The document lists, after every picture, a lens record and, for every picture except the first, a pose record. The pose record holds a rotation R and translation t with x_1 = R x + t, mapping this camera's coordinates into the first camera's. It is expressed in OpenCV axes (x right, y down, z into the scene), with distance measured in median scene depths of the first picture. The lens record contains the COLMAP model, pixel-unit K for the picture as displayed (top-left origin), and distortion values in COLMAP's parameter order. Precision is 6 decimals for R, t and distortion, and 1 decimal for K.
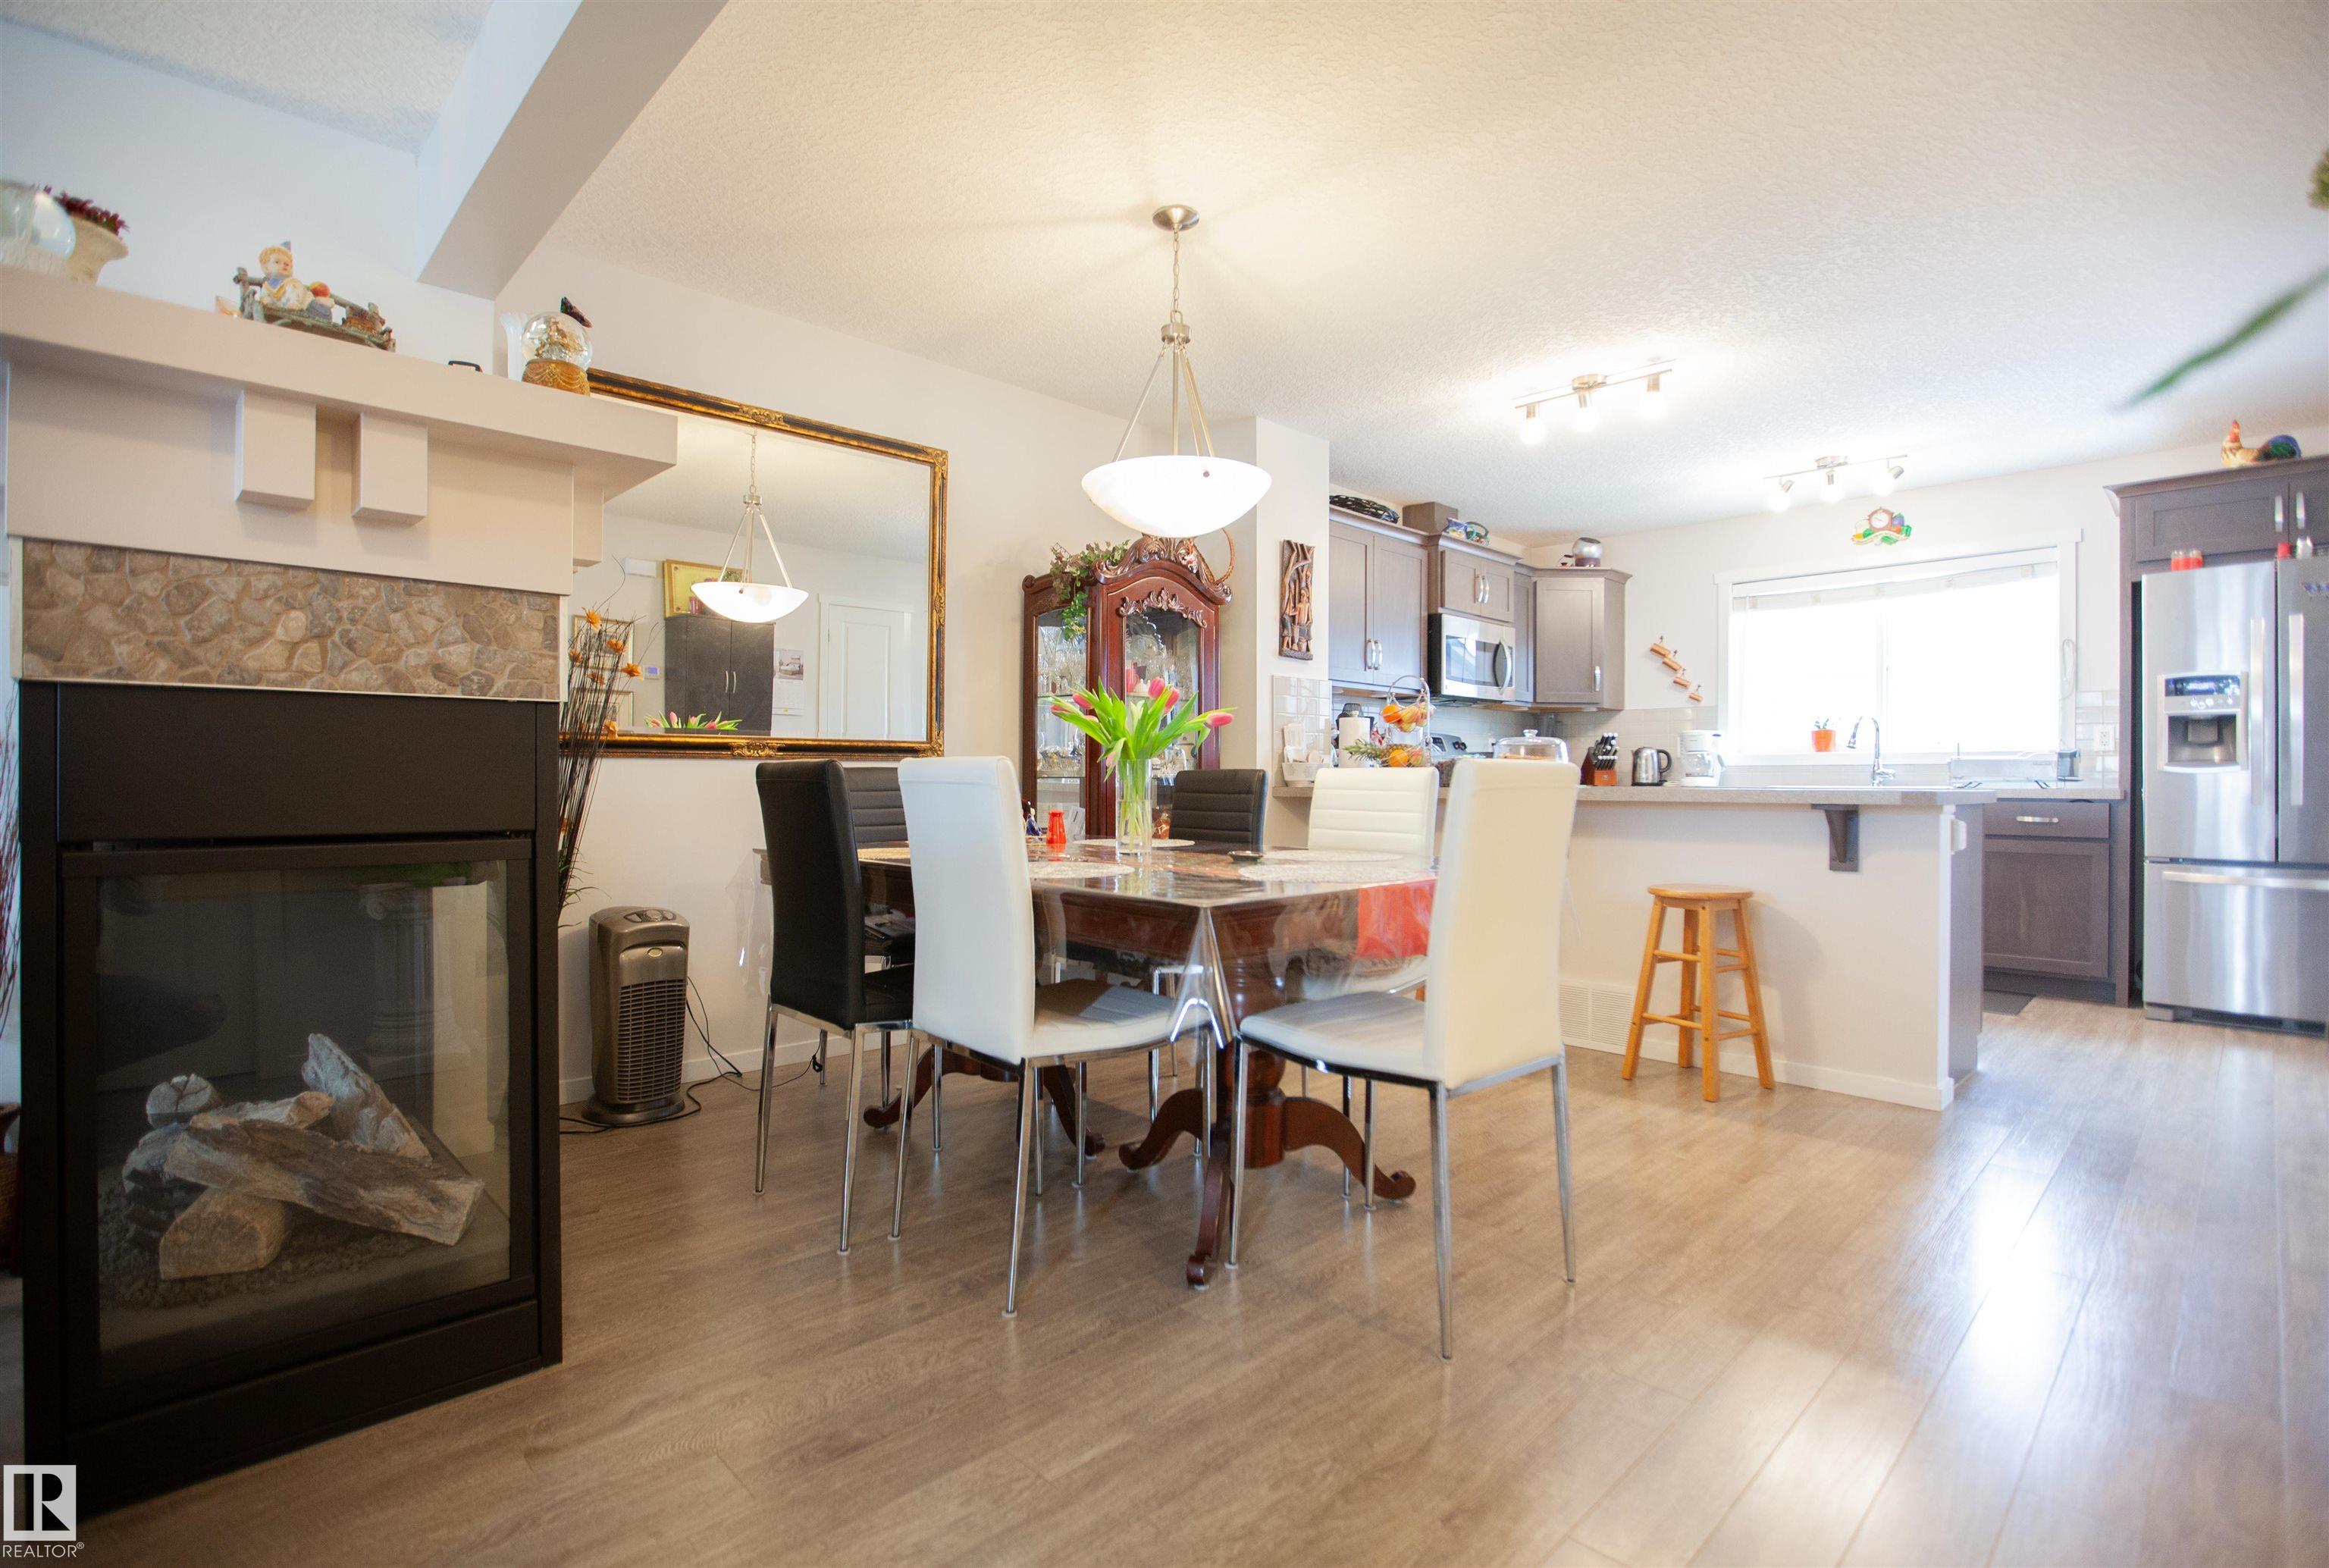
lens RADIAL K [[1084.8, 0, 1150.0], [0, 1084.8, 786.2], [0, 0, 1]] dist [-0.049768, 0.016320]
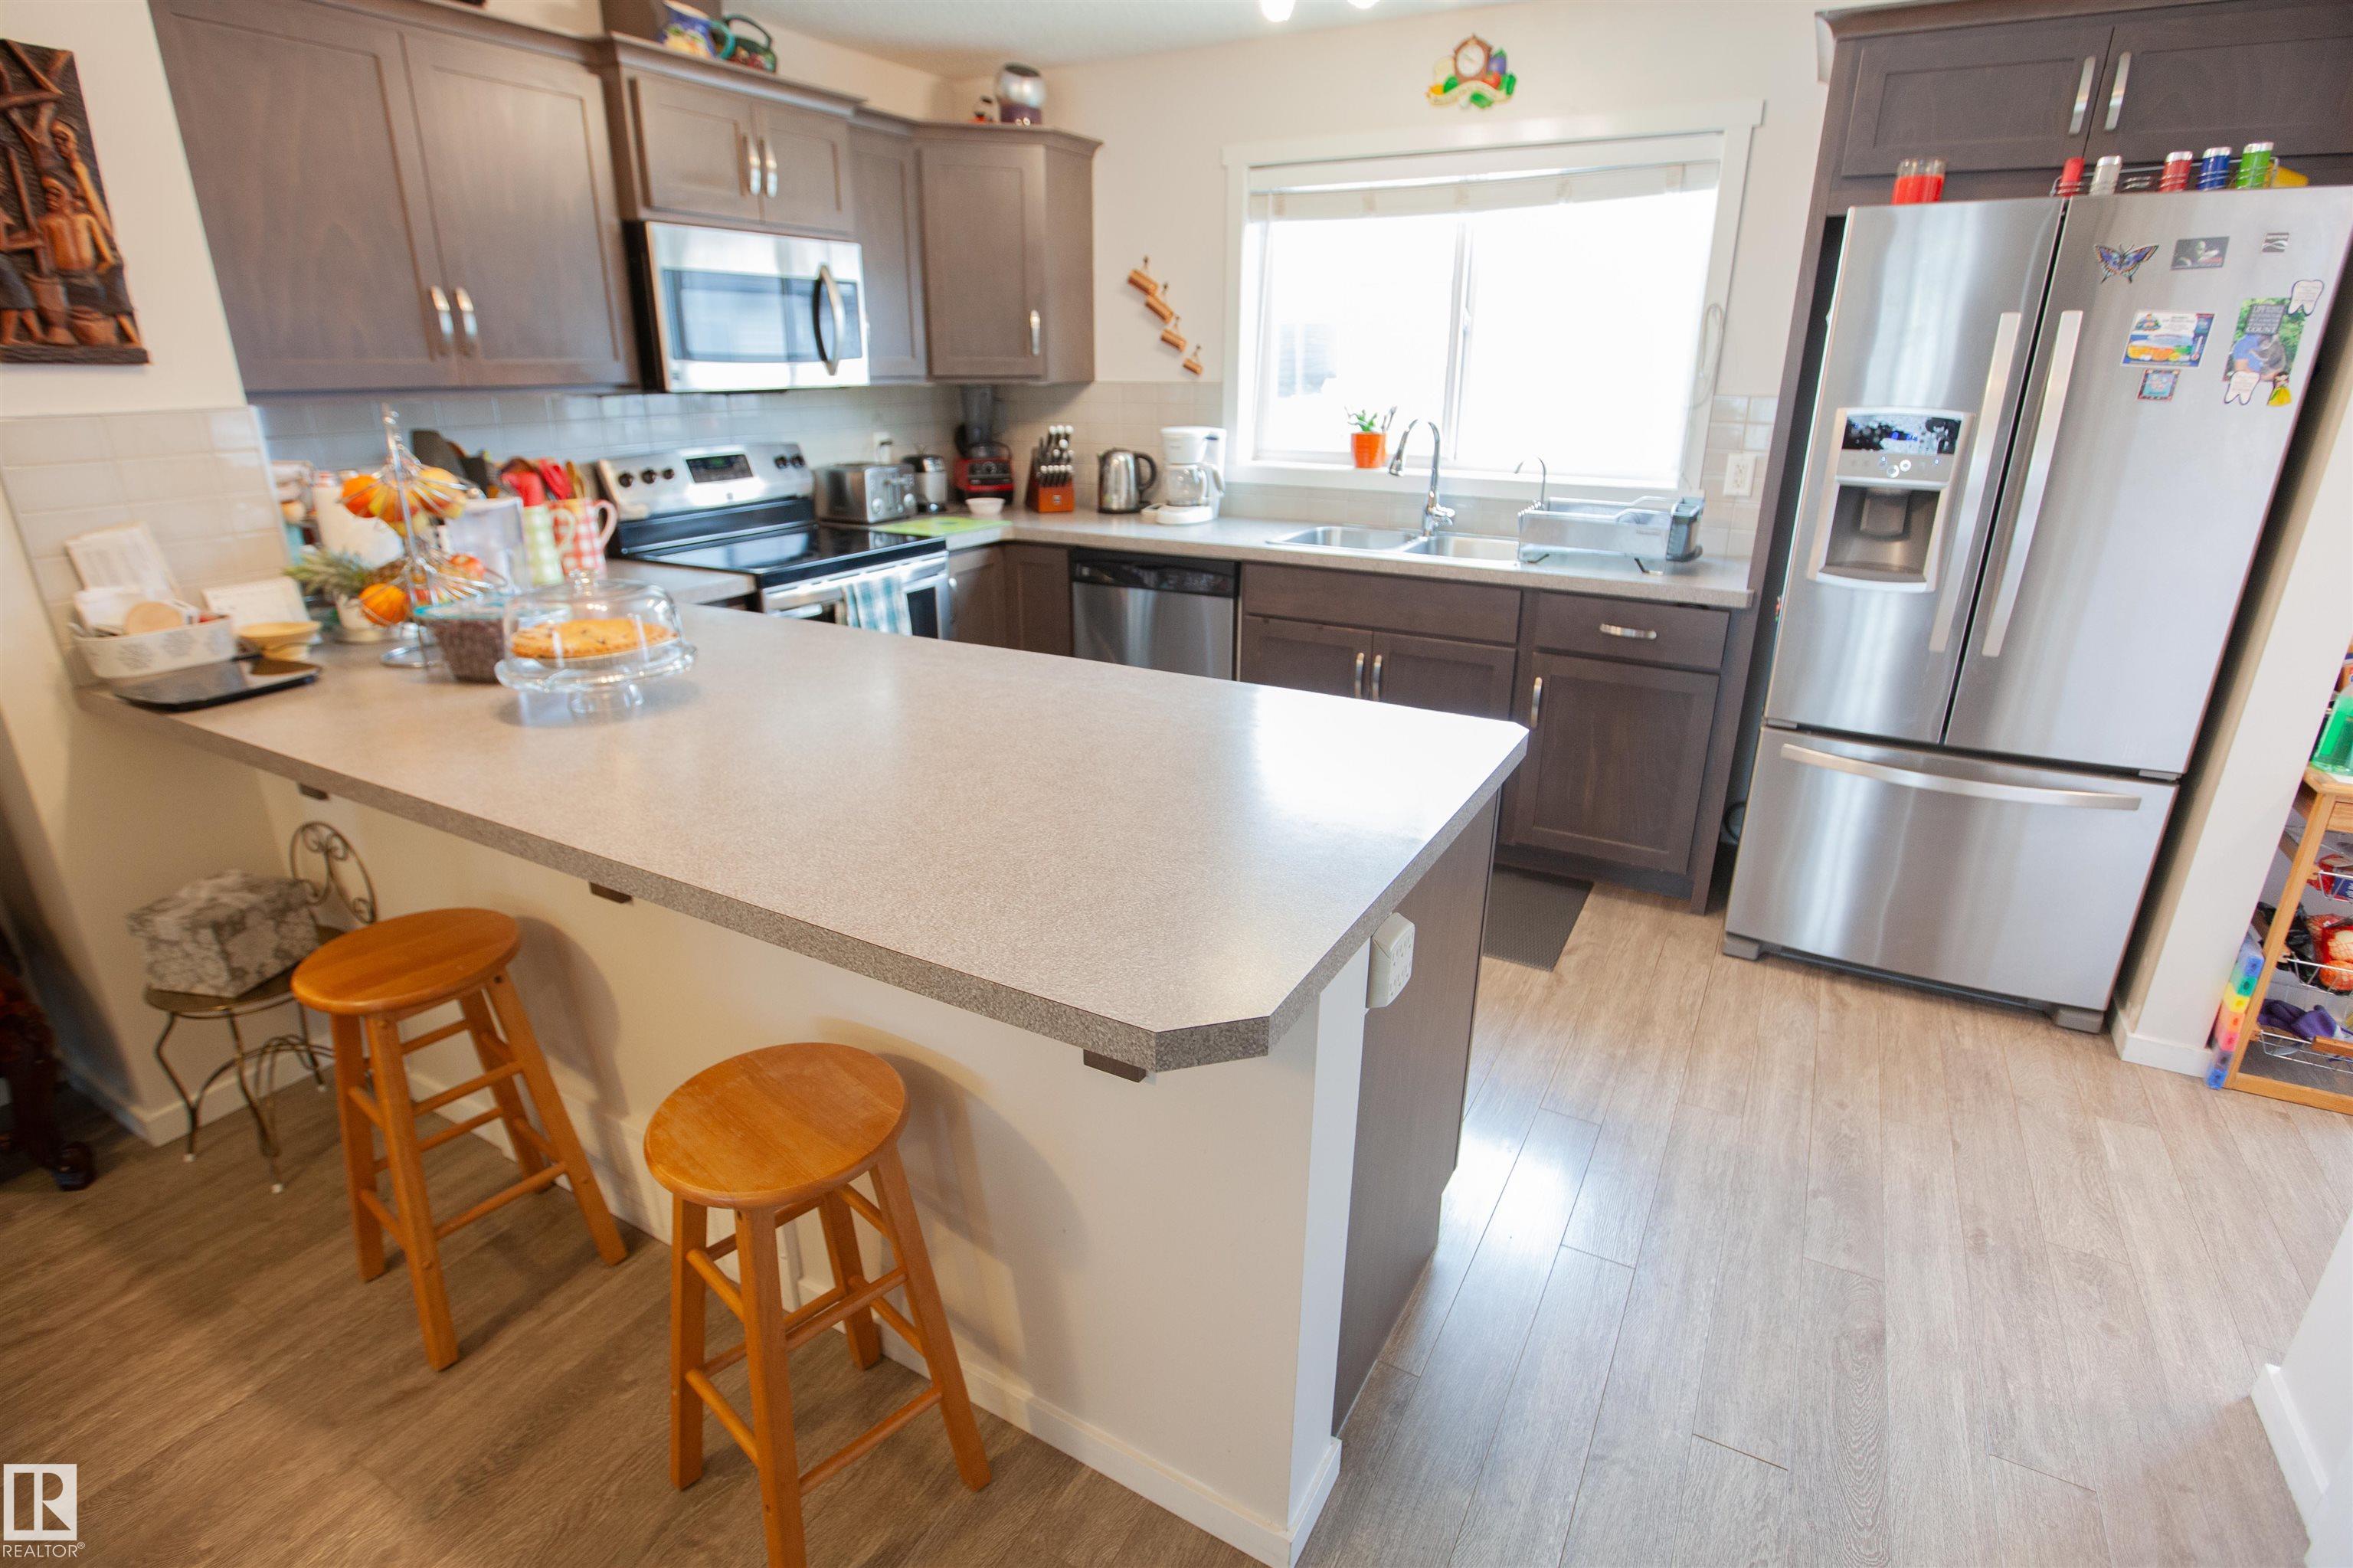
lens RADIAL K [[1152.1, 0, 1164.7], [0, 1152.1, 788.5], [0, 0, 1]] dist [-0.050120, 0.014808]
pose [[0.956543, -0.102042, 0.273155, 0.977694], [0.002579, 0.939693, 0.342010, -0.271895], [-0.291581, -0.326443, 0.899119, 1.124641]]
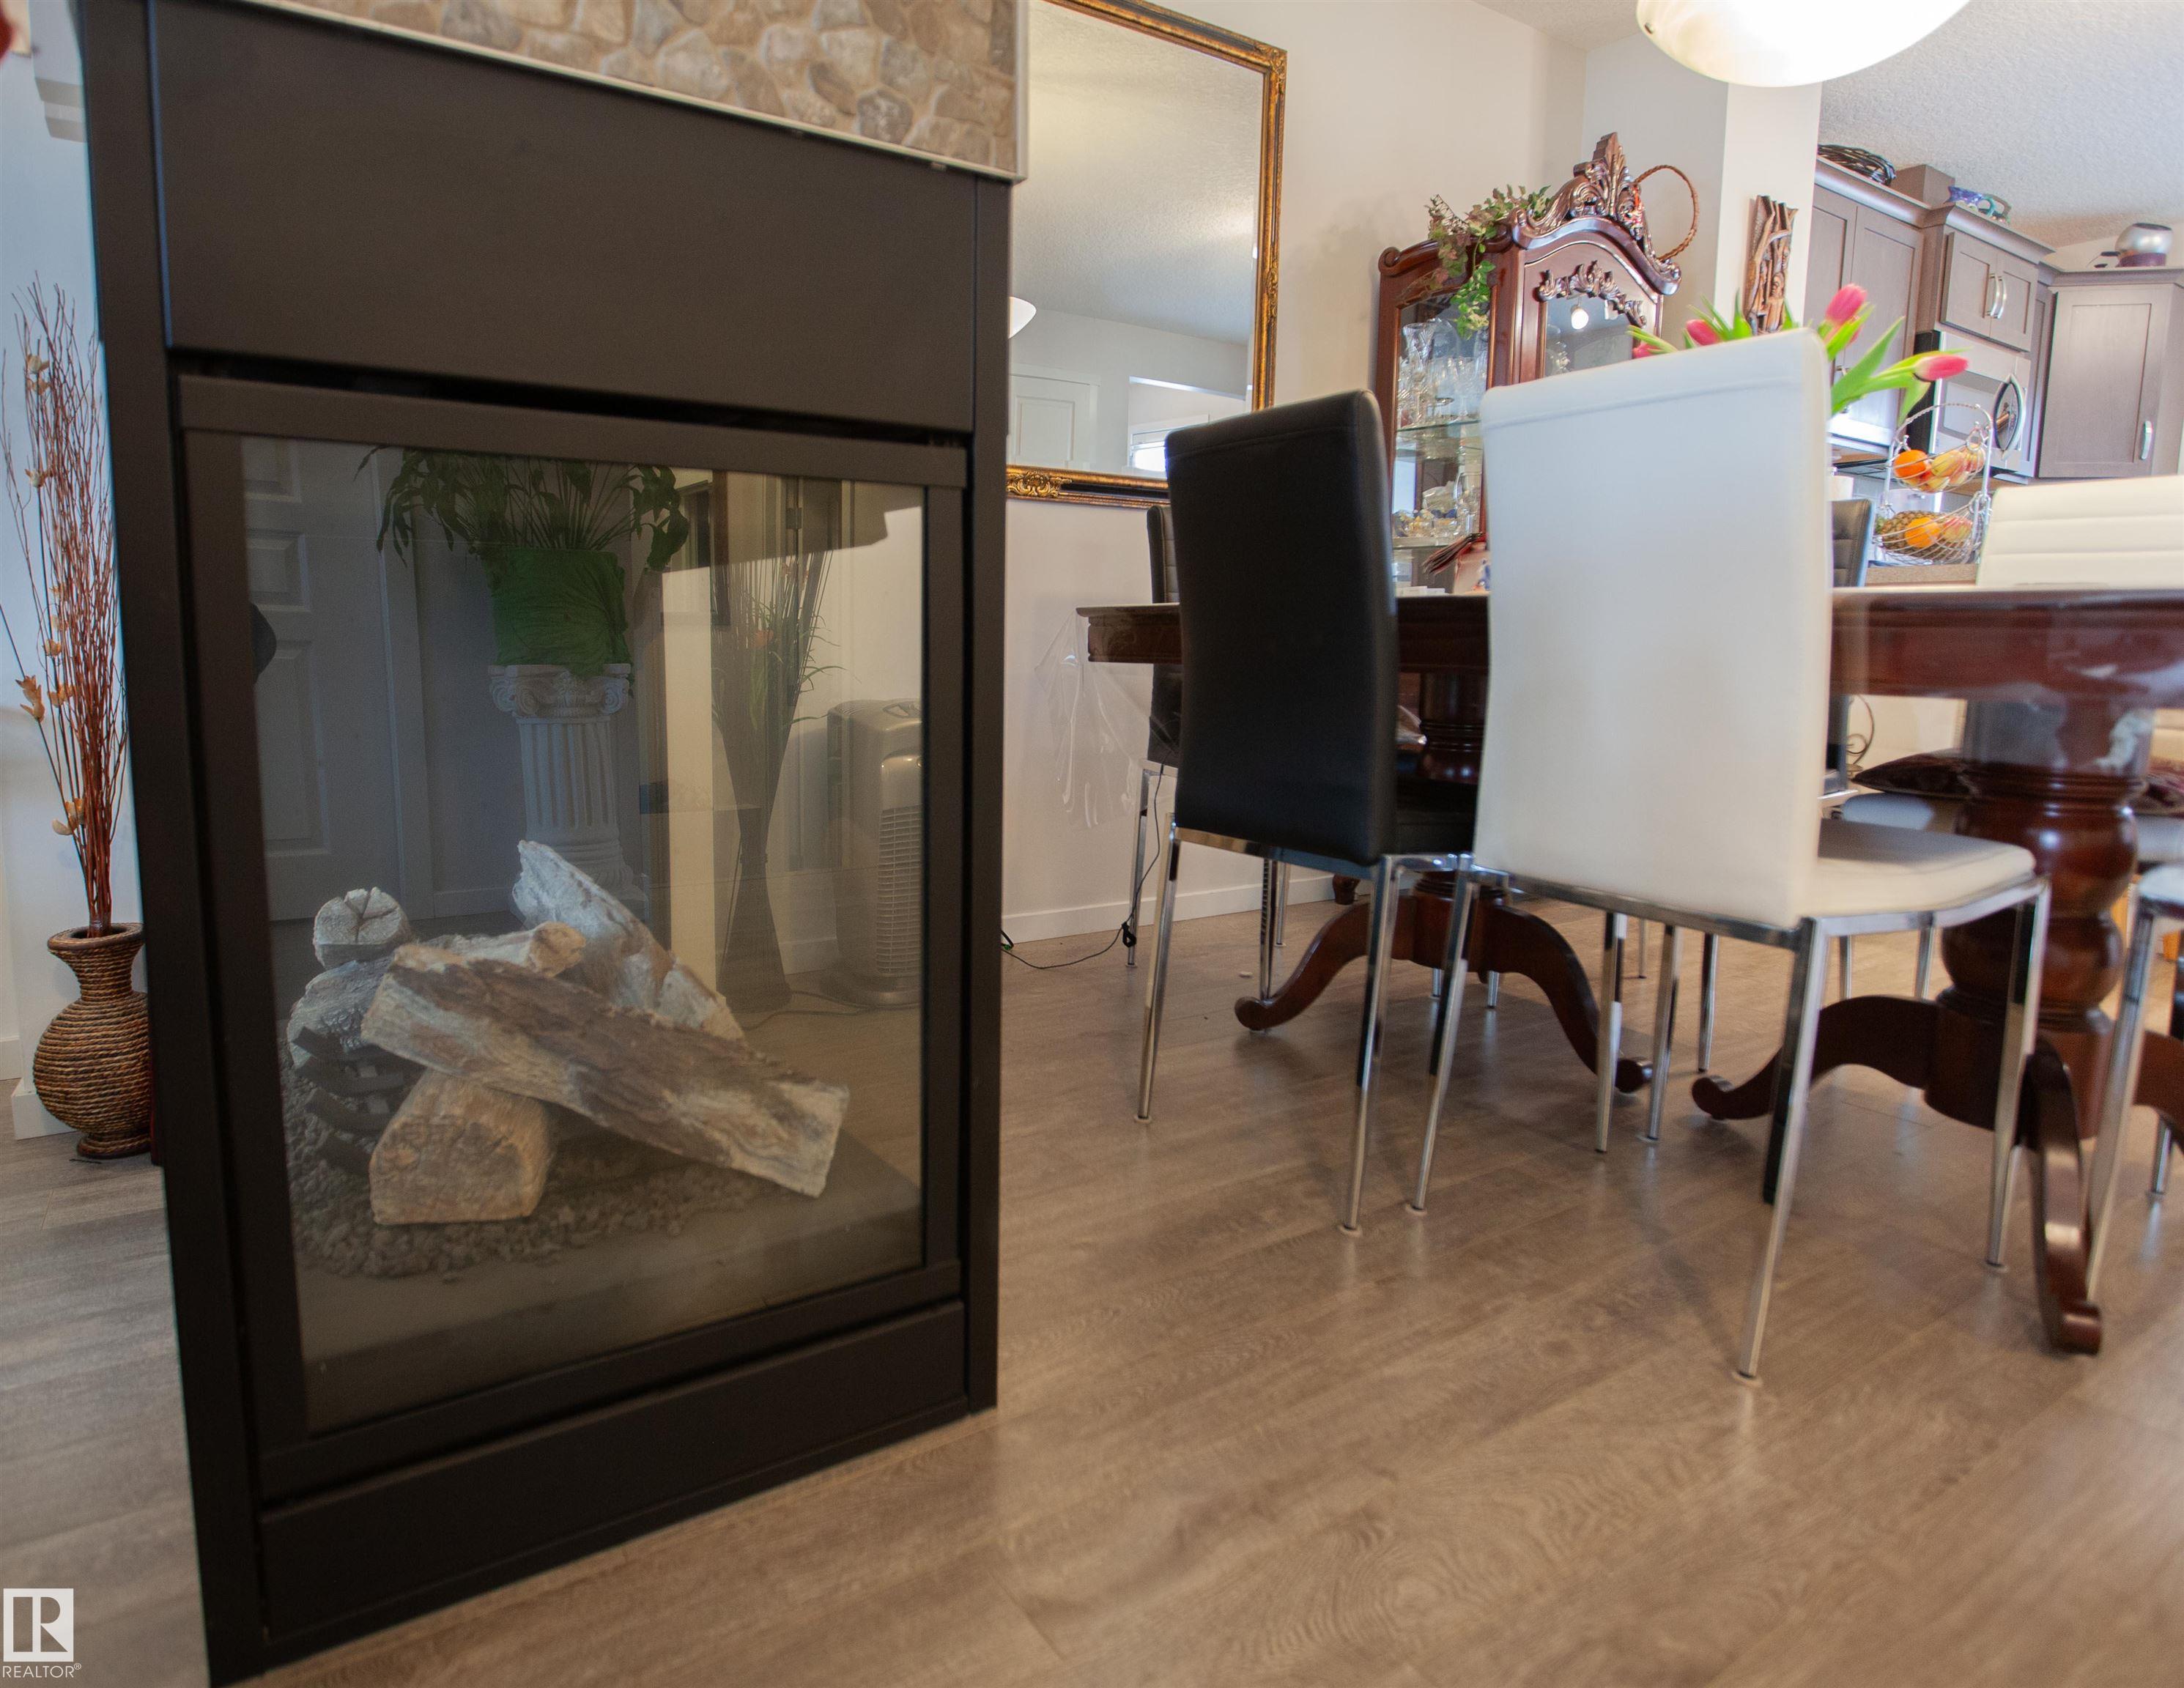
lens RADIAL K [[1260.9, 0, 1031.2], [0, 1260.9, 802.0], [0, 0, 1]] dist [-0.072744, 0.040705]
pose [[0.980639, 0.032538, -0.193104, -0.374672], [-0.009055, 0.992579, 0.121265, 0.126534], [0.195617, -0.117168, 0.973656, 0.351620]]
